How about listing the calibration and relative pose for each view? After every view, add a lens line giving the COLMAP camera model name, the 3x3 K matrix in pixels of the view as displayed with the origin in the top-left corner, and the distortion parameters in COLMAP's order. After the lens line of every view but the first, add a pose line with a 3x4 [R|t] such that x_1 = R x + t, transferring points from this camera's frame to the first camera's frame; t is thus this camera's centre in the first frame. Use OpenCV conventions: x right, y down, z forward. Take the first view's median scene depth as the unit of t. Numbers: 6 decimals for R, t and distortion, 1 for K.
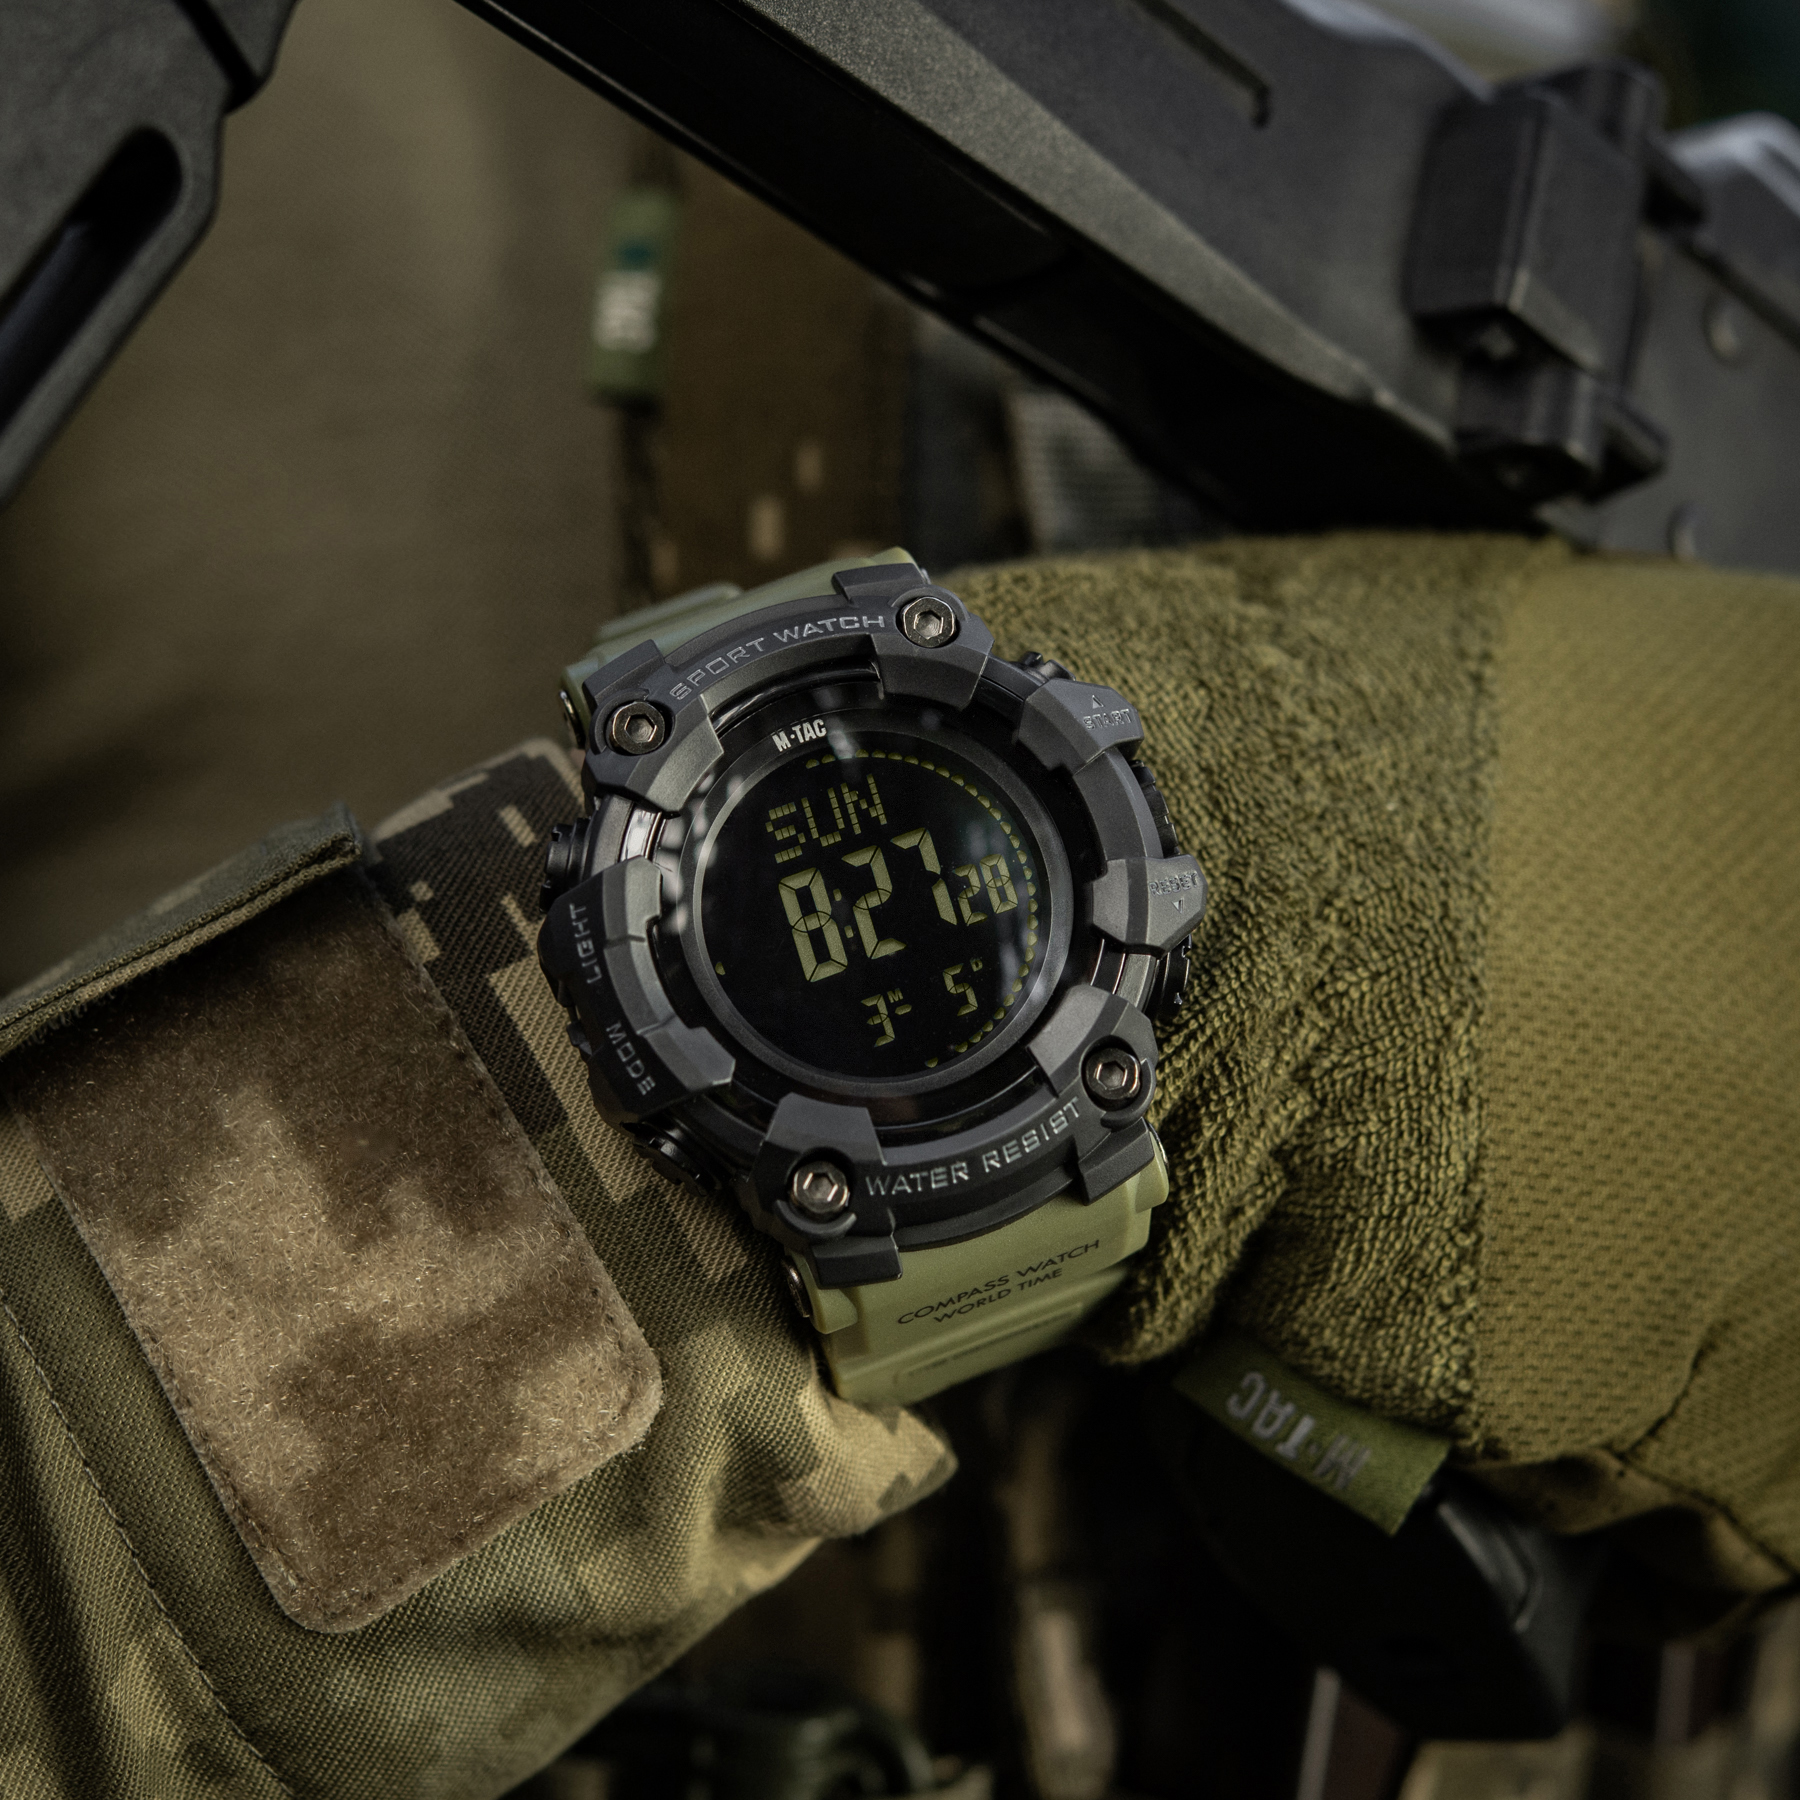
lens RADIAL K [[5930.1, 0, 898.3], [0, 5930.1, 890.7], [0, 0, 1]] dist [-0.065242, 0.000000]
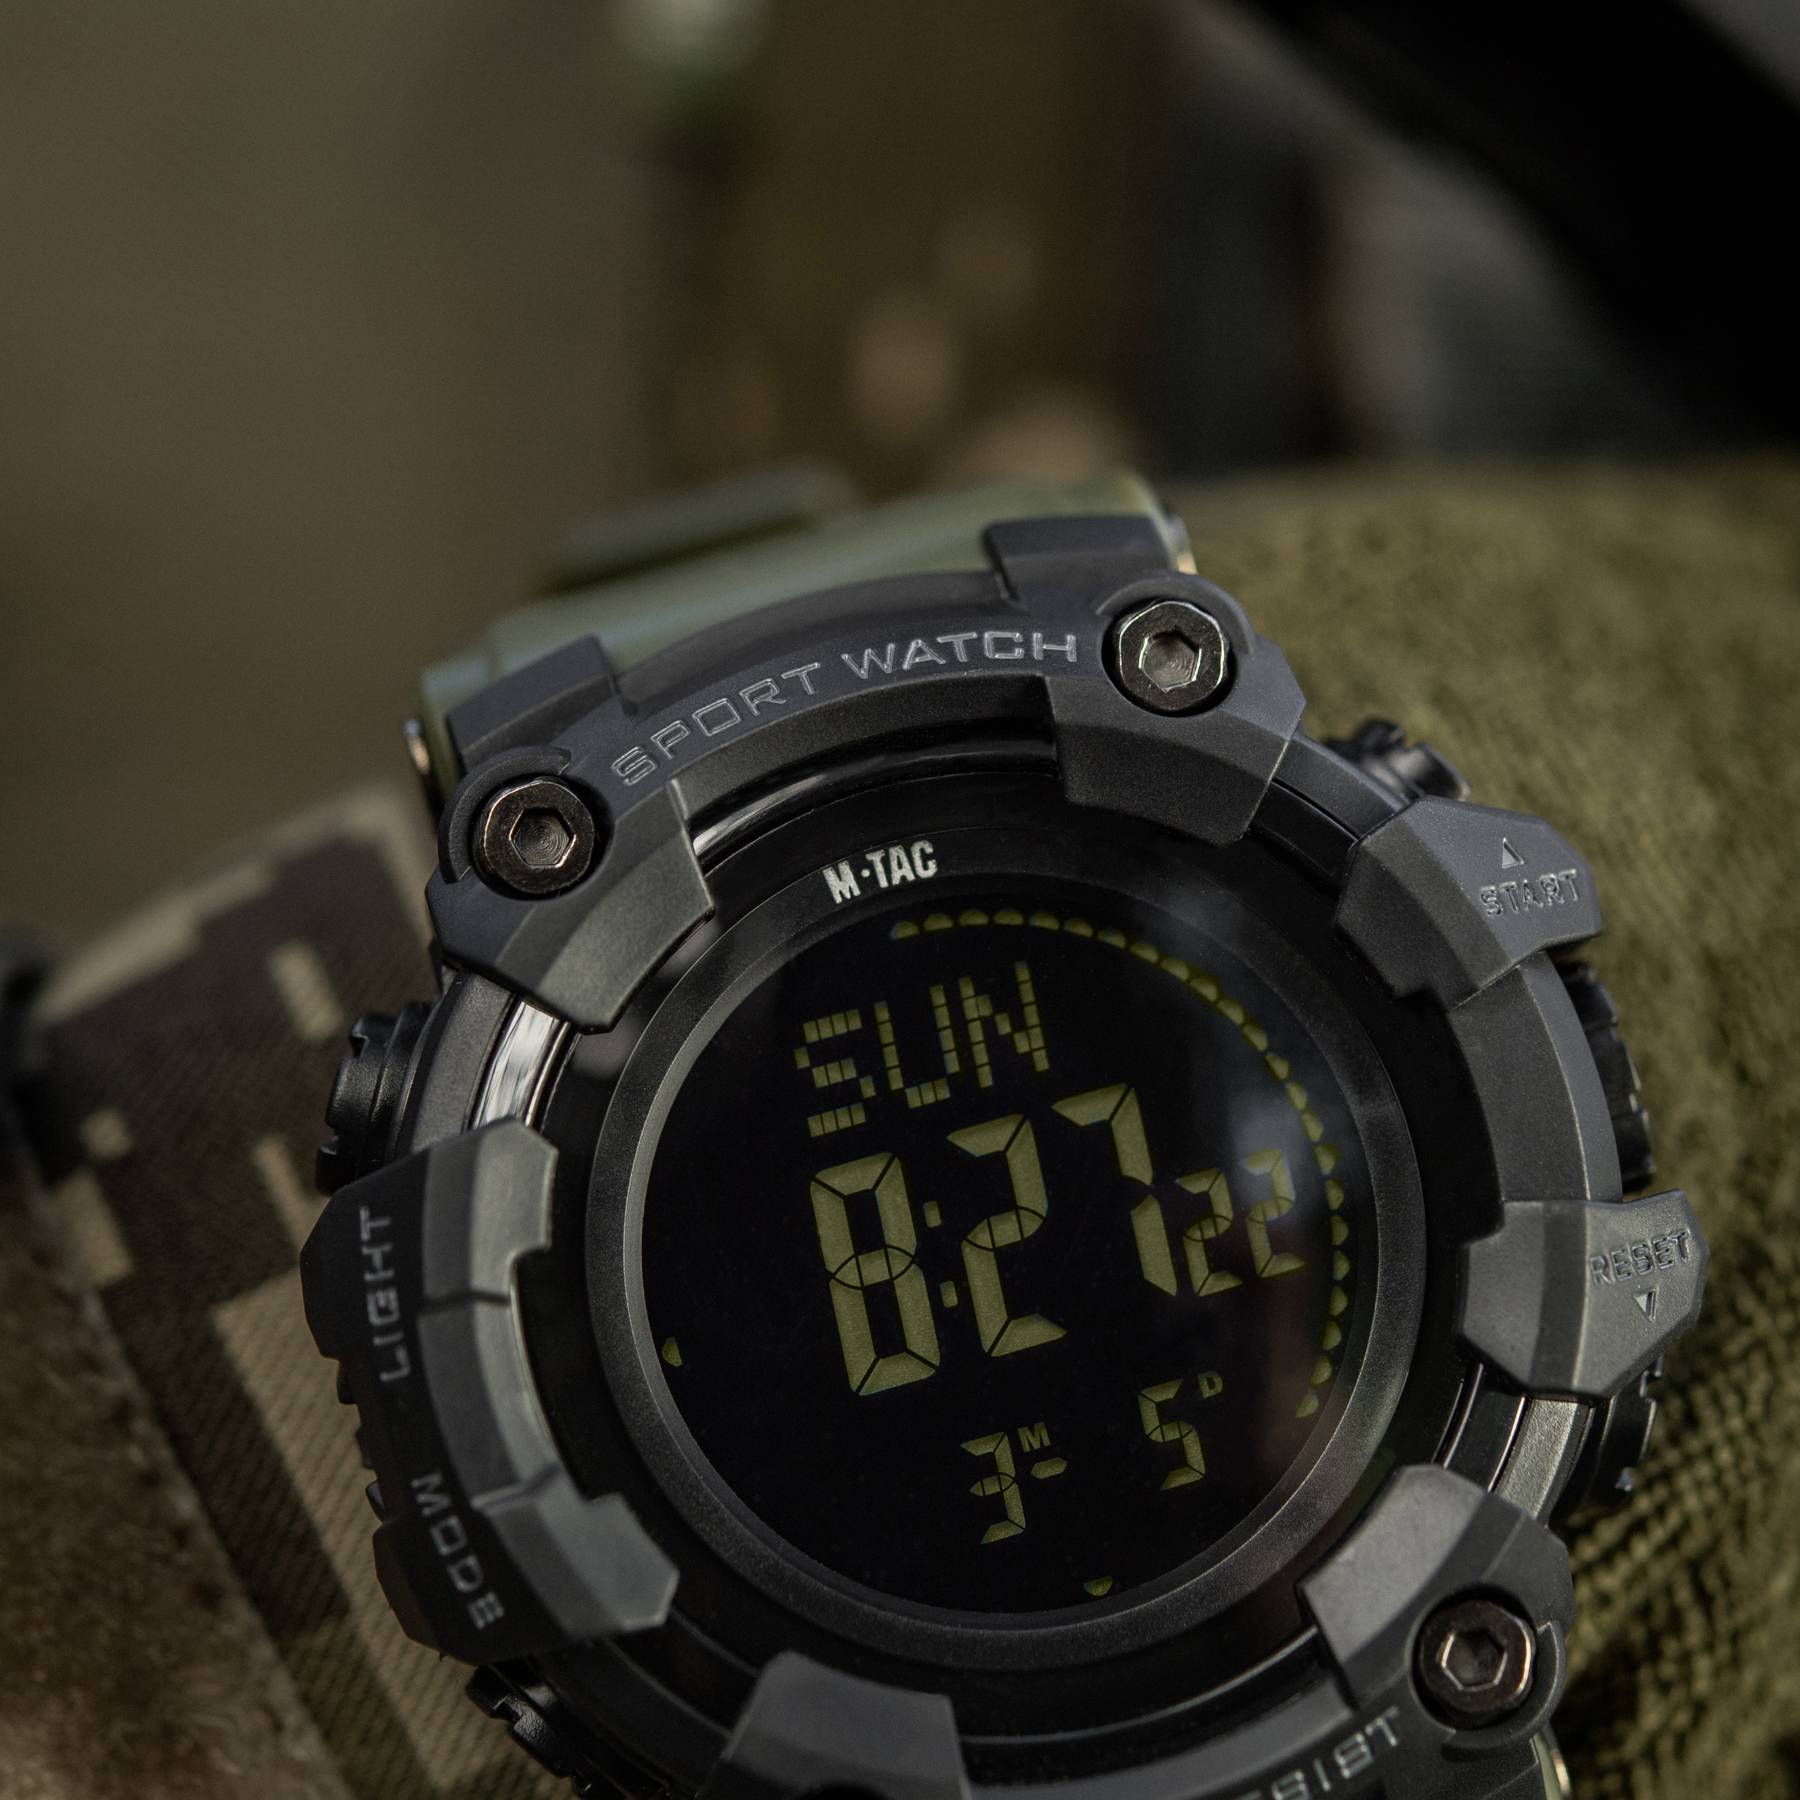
lens RADIAL K [[5930.1, 0, 802.2], [0, 5930.1, 975.5], [0, 0, 1]] dist [-0.065242, 0.000000]
pose [[0.994732, 0.084569, -0.057930, 0.005398], [-0.079523, 0.993247, 0.084478, -0.057779], [0.064683, -0.079426, 0.994740, 0.525868]]
